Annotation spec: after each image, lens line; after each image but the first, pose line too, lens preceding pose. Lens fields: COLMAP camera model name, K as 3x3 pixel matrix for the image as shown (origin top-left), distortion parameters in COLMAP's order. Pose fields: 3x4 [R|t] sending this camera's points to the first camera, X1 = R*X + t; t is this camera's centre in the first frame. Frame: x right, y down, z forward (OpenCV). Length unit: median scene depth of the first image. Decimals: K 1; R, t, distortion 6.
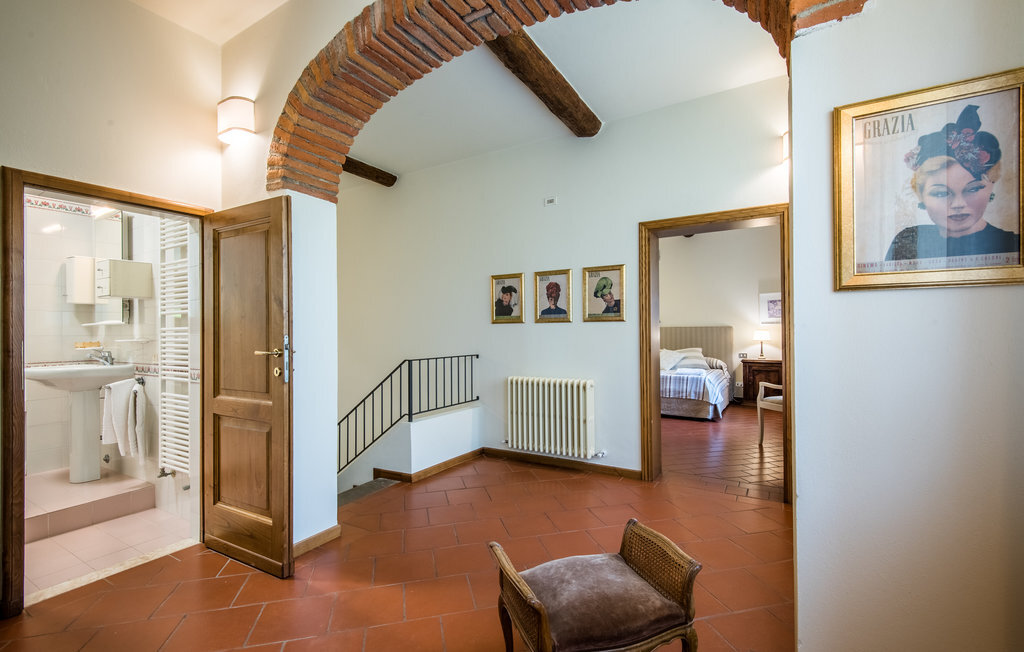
lens RADIAL K [[435.9, 0, 513.0], [0, 435.9, 329.1], [0, 0, 1]] dist [0.045052, -0.019717]
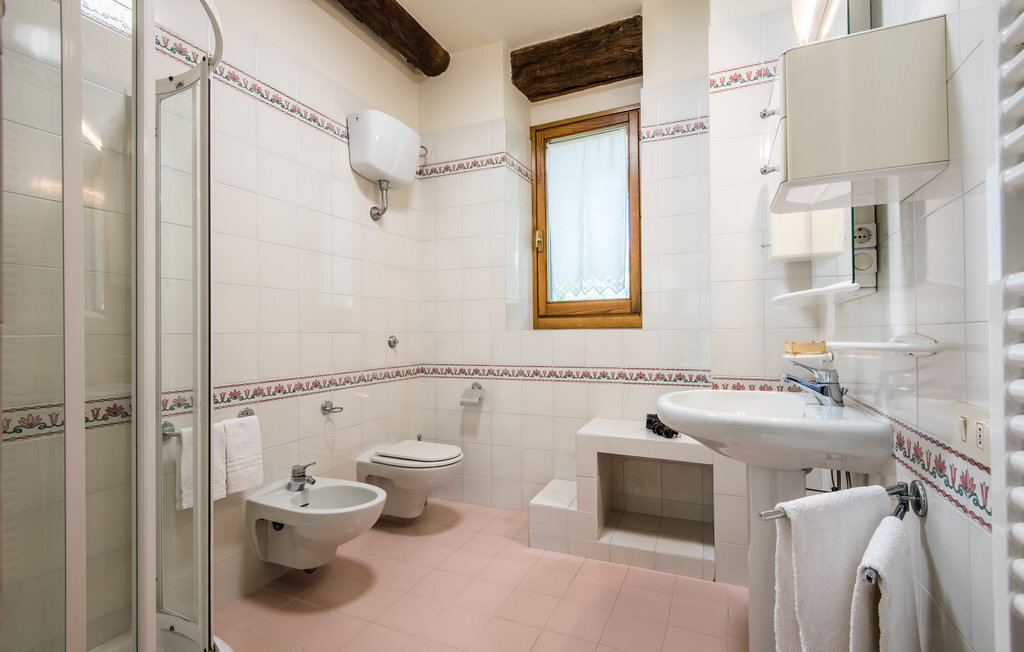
lens RADIAL K [[435.9, 0, 513.0], [0, 435.9, 329.1], [0, 0, 1]] dist [0.045052, -0.019717]
pose [[0.087523, 0.004901, -0.996150, -0.580242], [0.017302, 0.999830, 0.006439, 0.009643], [0.996012, -0.017799, 0.087423, 0.727915]]
